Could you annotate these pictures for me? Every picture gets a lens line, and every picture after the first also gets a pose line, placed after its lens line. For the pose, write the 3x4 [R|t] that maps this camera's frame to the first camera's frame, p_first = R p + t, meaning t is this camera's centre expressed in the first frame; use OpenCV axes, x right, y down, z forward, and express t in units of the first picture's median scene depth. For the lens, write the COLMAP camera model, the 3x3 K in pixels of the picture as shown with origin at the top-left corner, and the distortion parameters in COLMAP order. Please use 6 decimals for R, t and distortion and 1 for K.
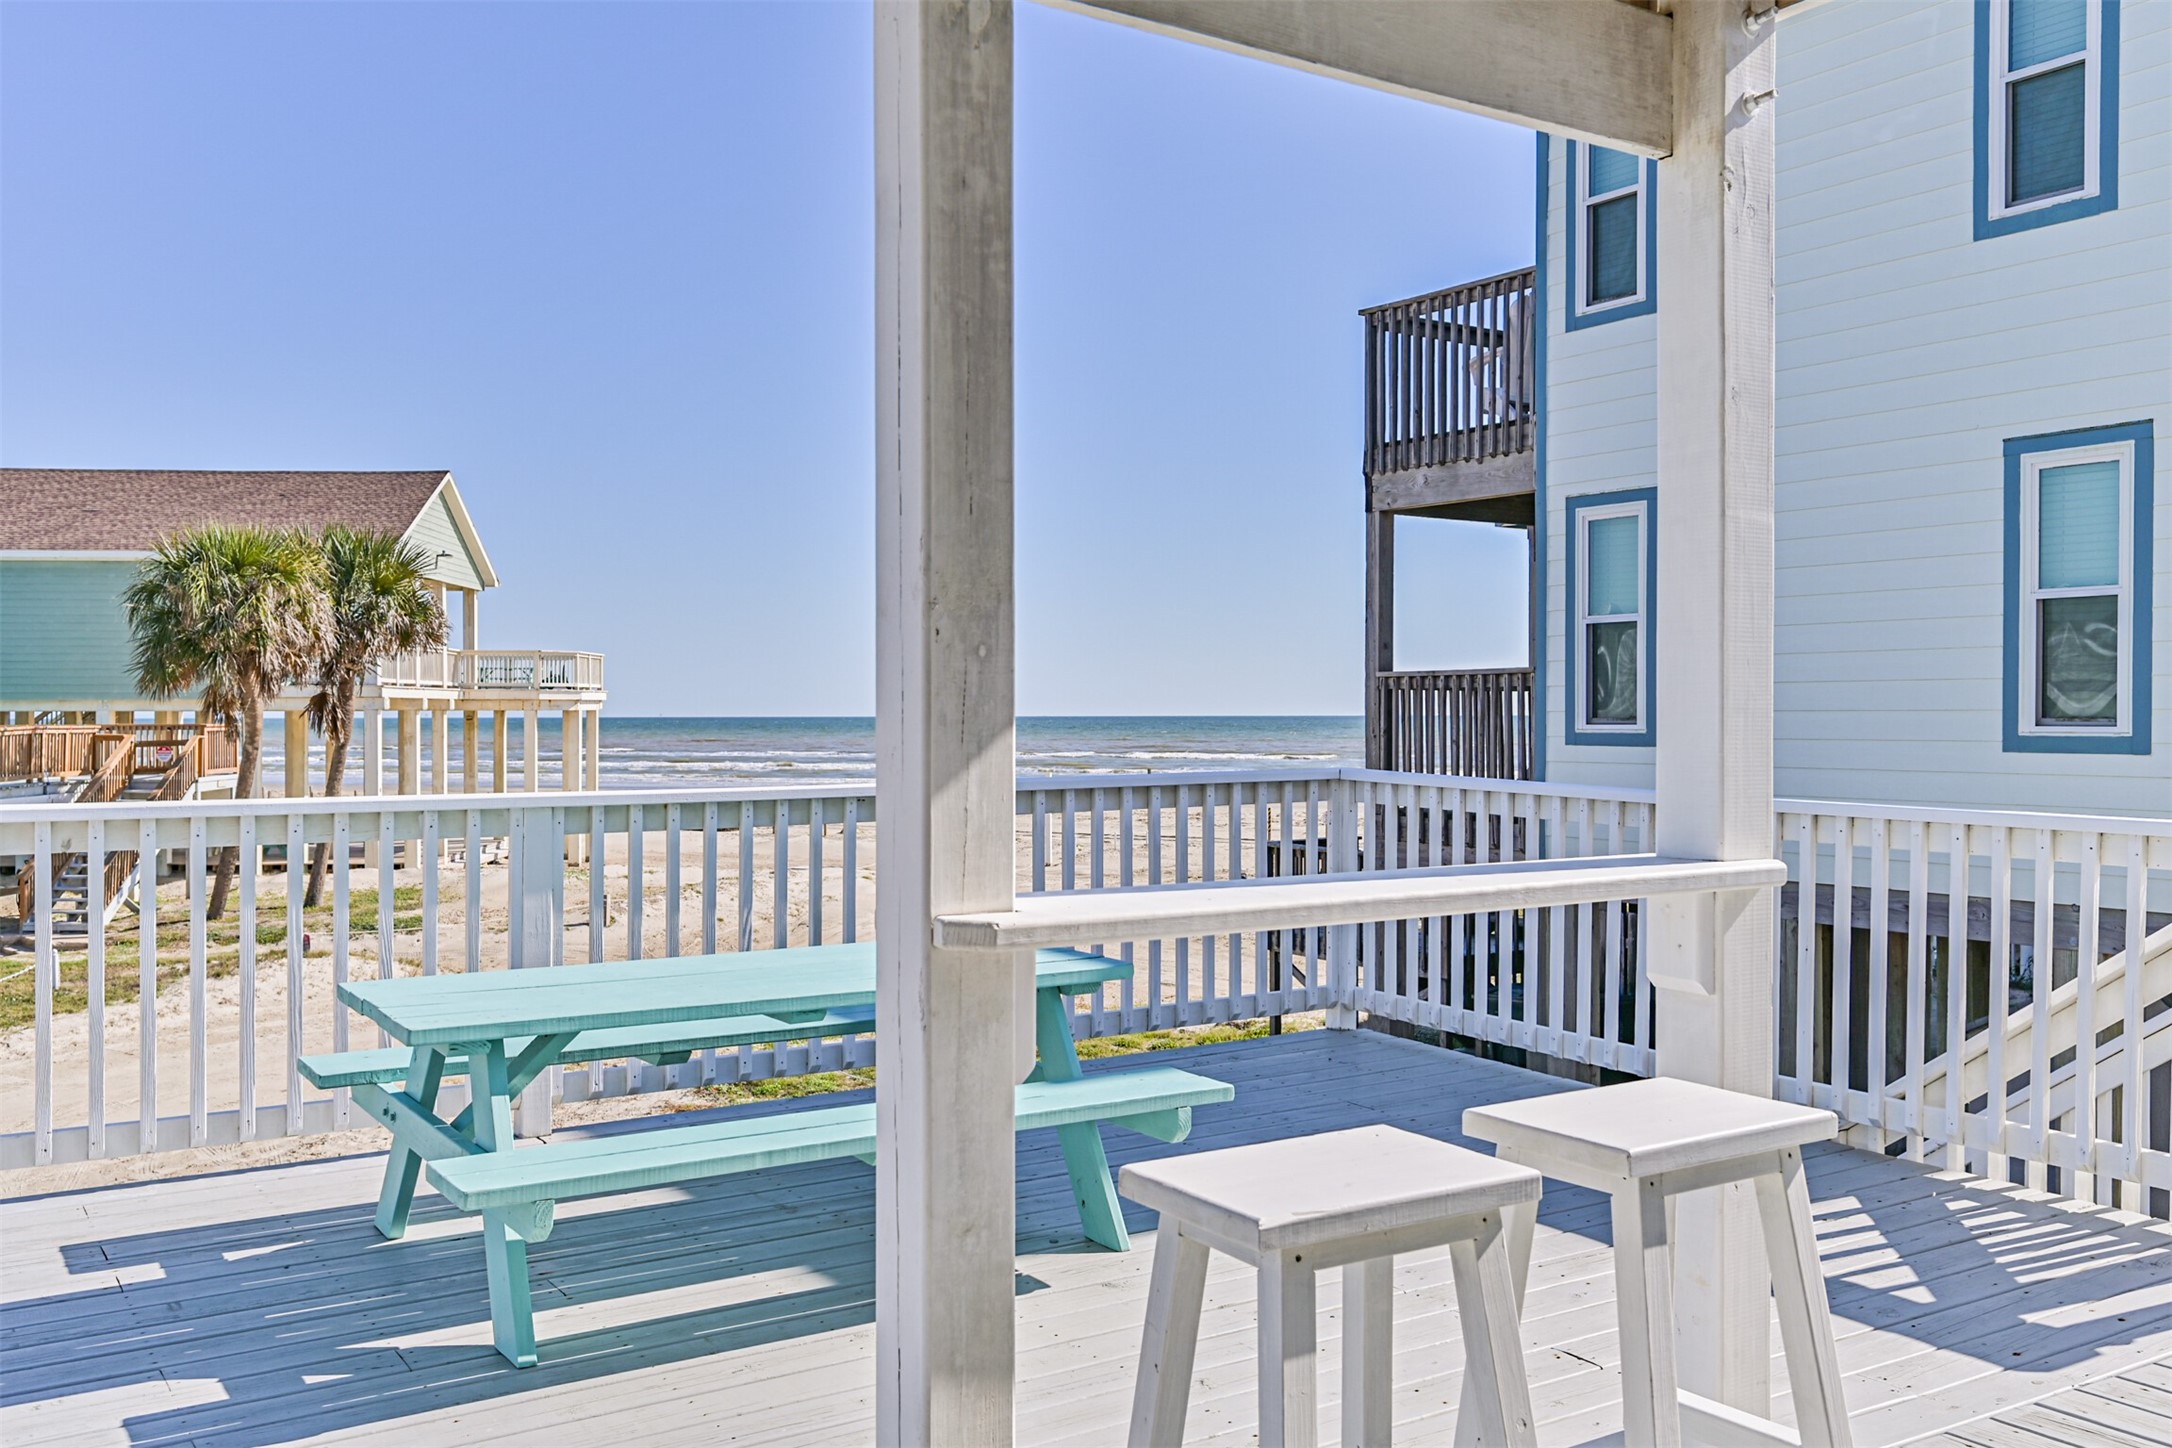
lens RADIAL K [[1870.5, 0, 1098.9], [0, 1870.5, 728.7], [0, 0, 1]] dist [0.027071, -0.007249]
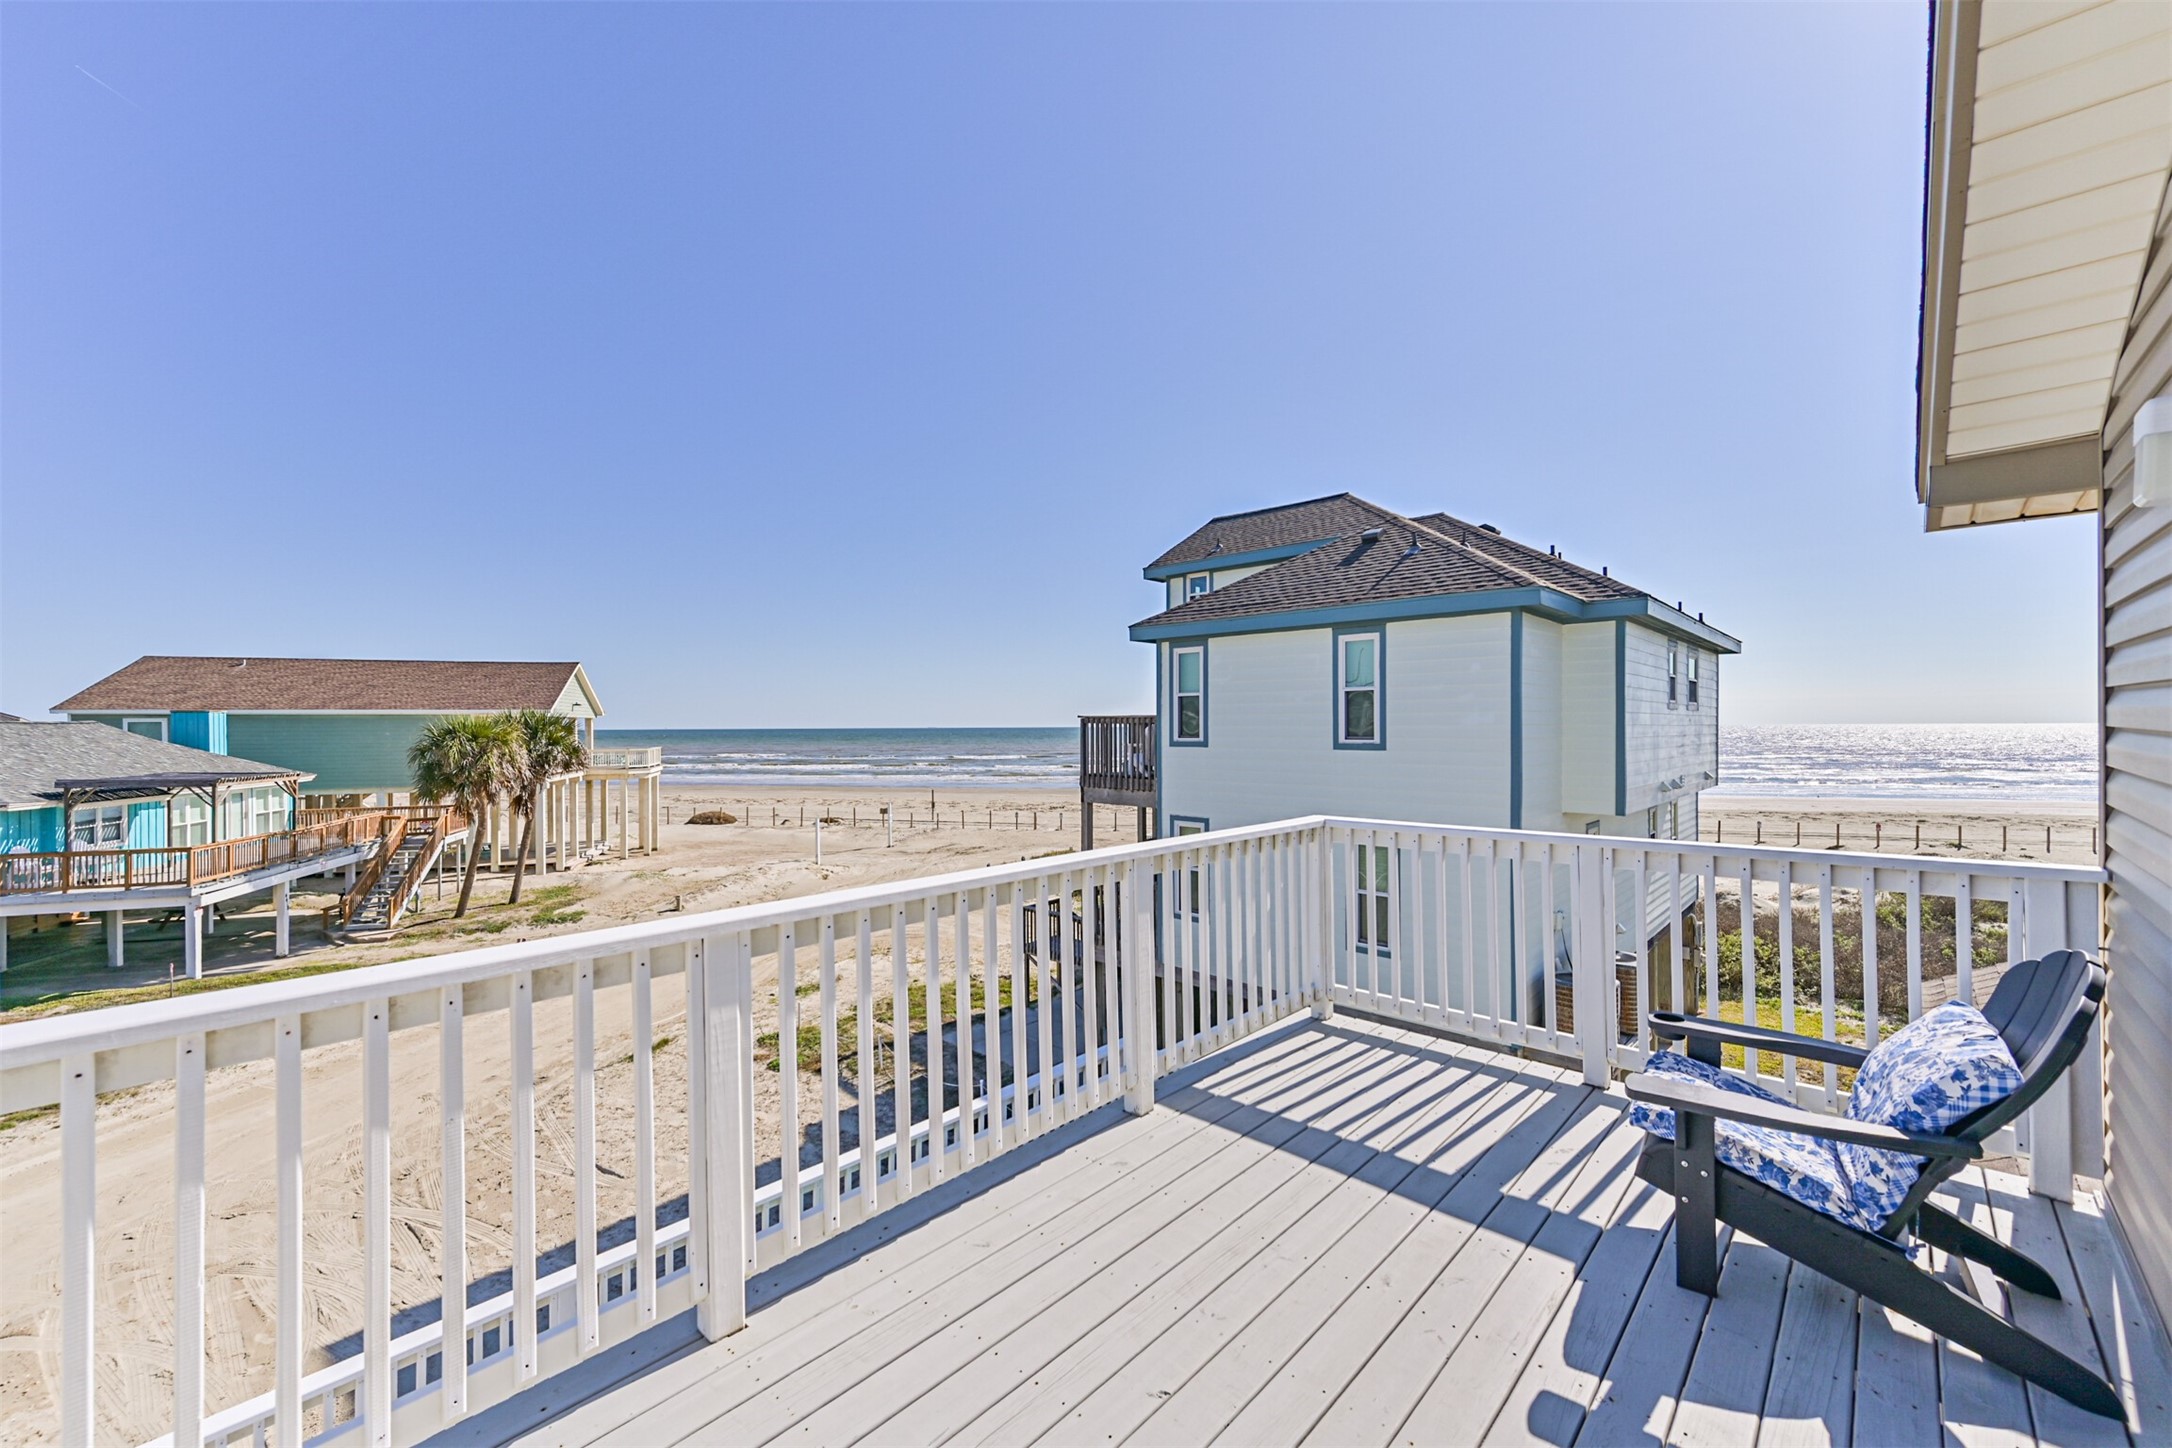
lens RADIAL K [[864.9, 0, 1094.1], [0, 864.9, 729.2], [0, 0, 1]] dist [0.009343, 0.000243]
pose [[0.974053, -0.005078, 0.226261, -0.123137], [0.006159, 0.999973, -0.004073, -0.294919], [-0.226234, 0.005361, 0.974058, -0.075082]]
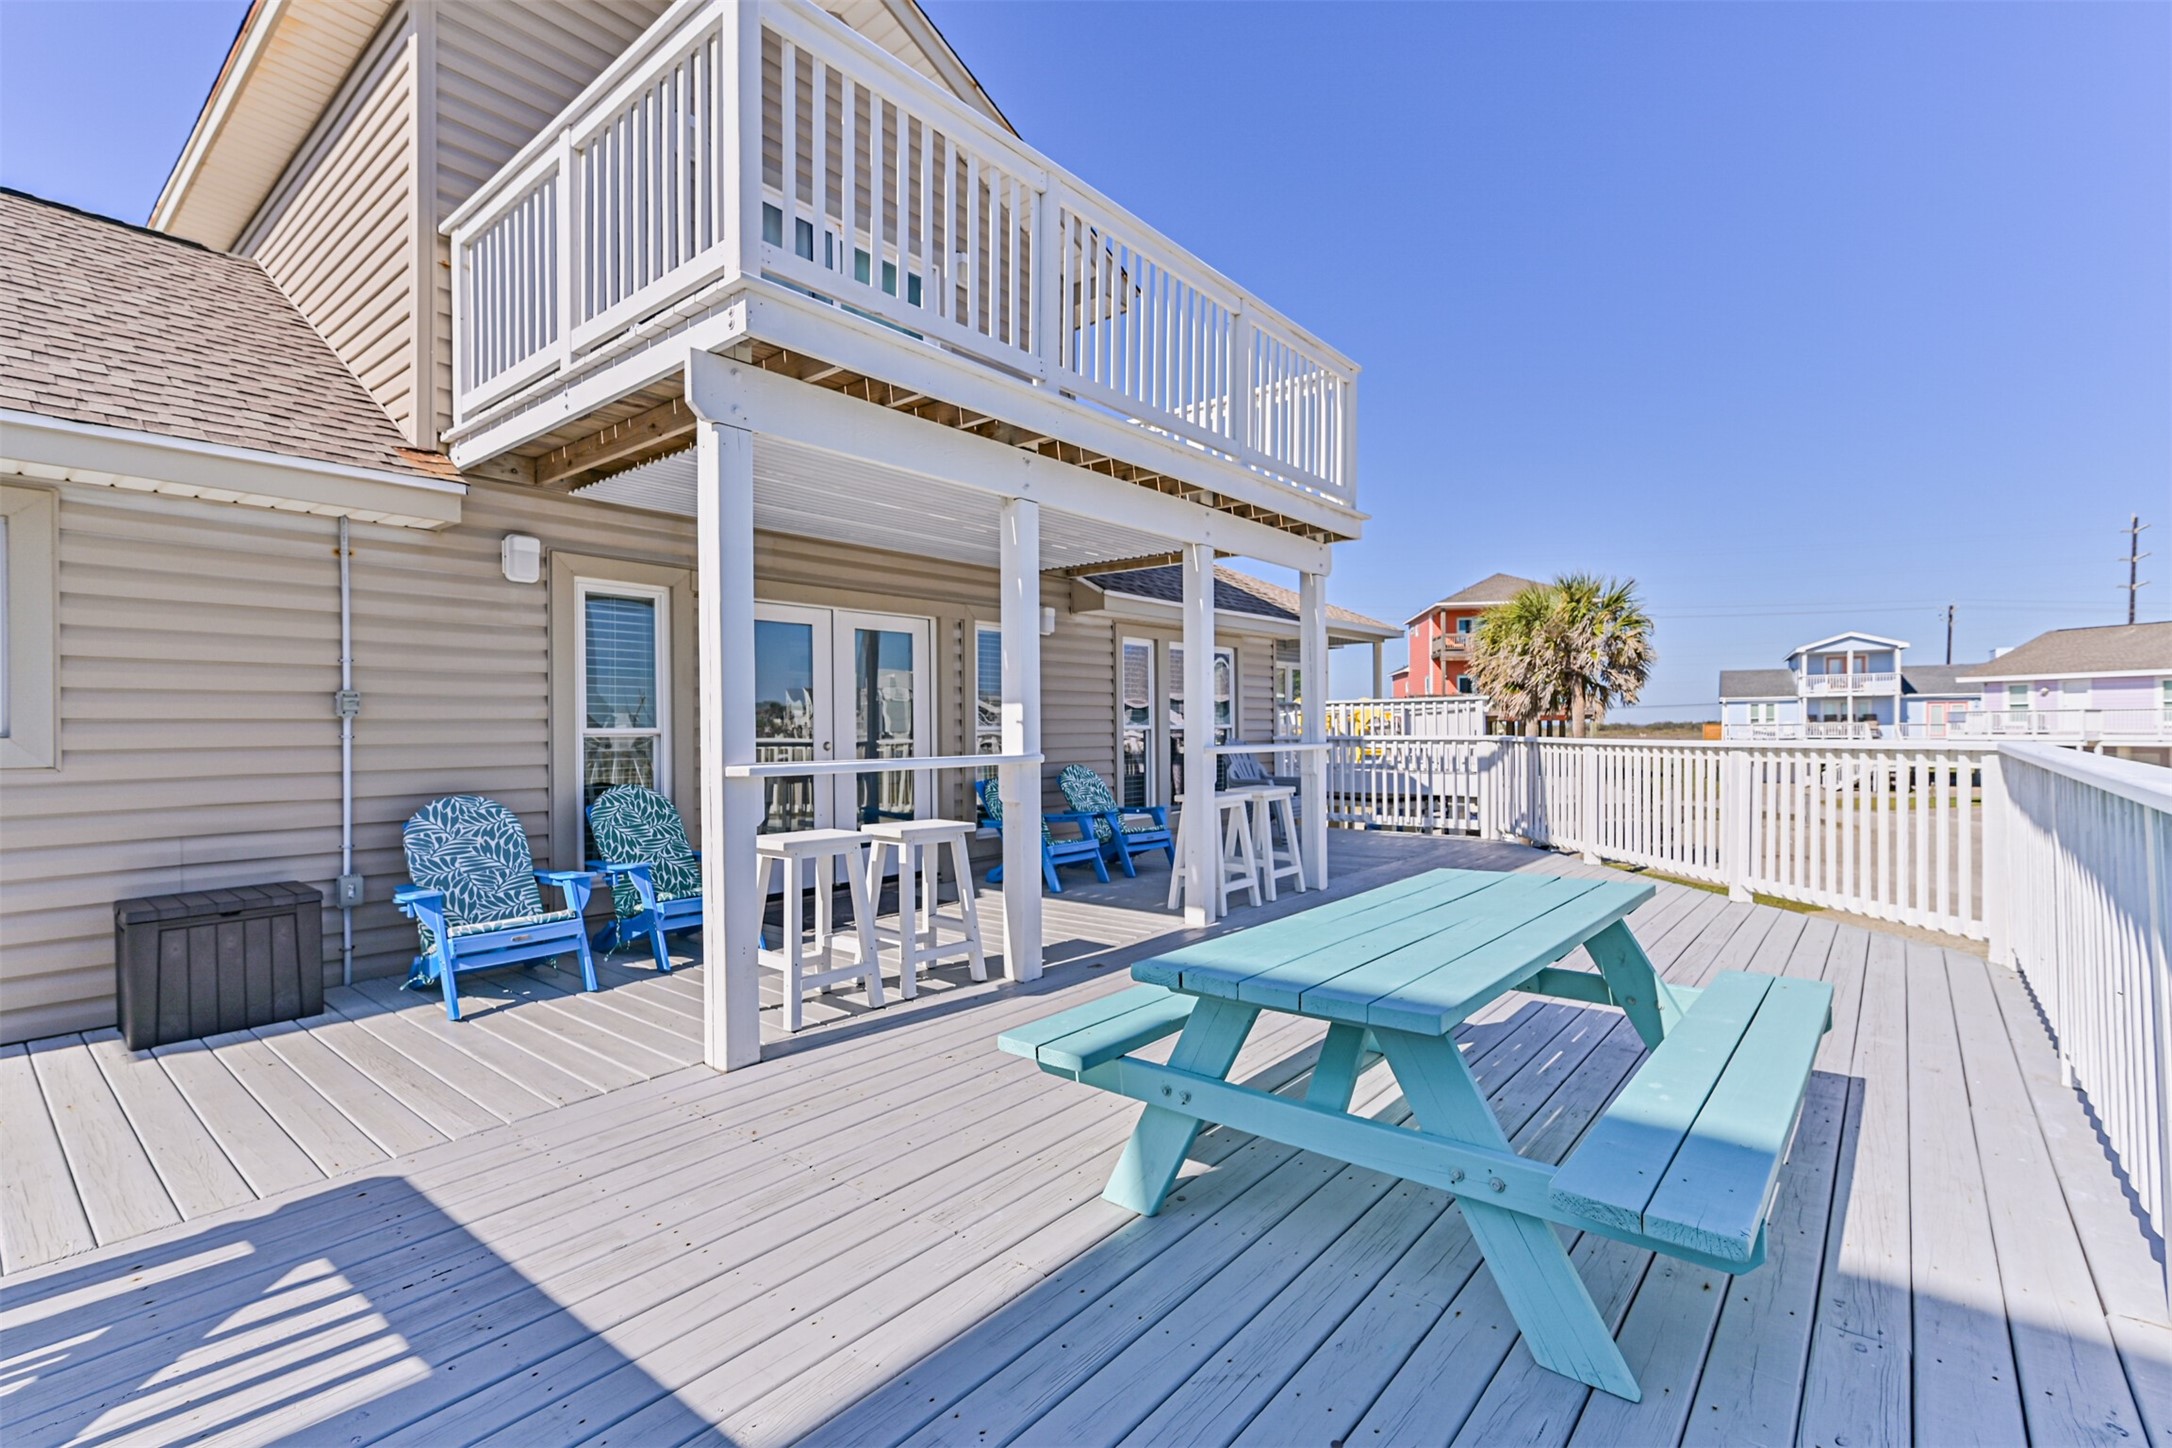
lens RADIAL K [[982.6, 0, 1095.2], [0, 982.6, 728.0], [0, 0, 1]] dist [0.010366, 0.001305]
pose [[-0.960443, 0.011662, -0.278232, 0.079965], [0.009432, 0.999912, 0.009352, 0.007125], [0.278317, 0.006358, -0.960468, 0.711164]]
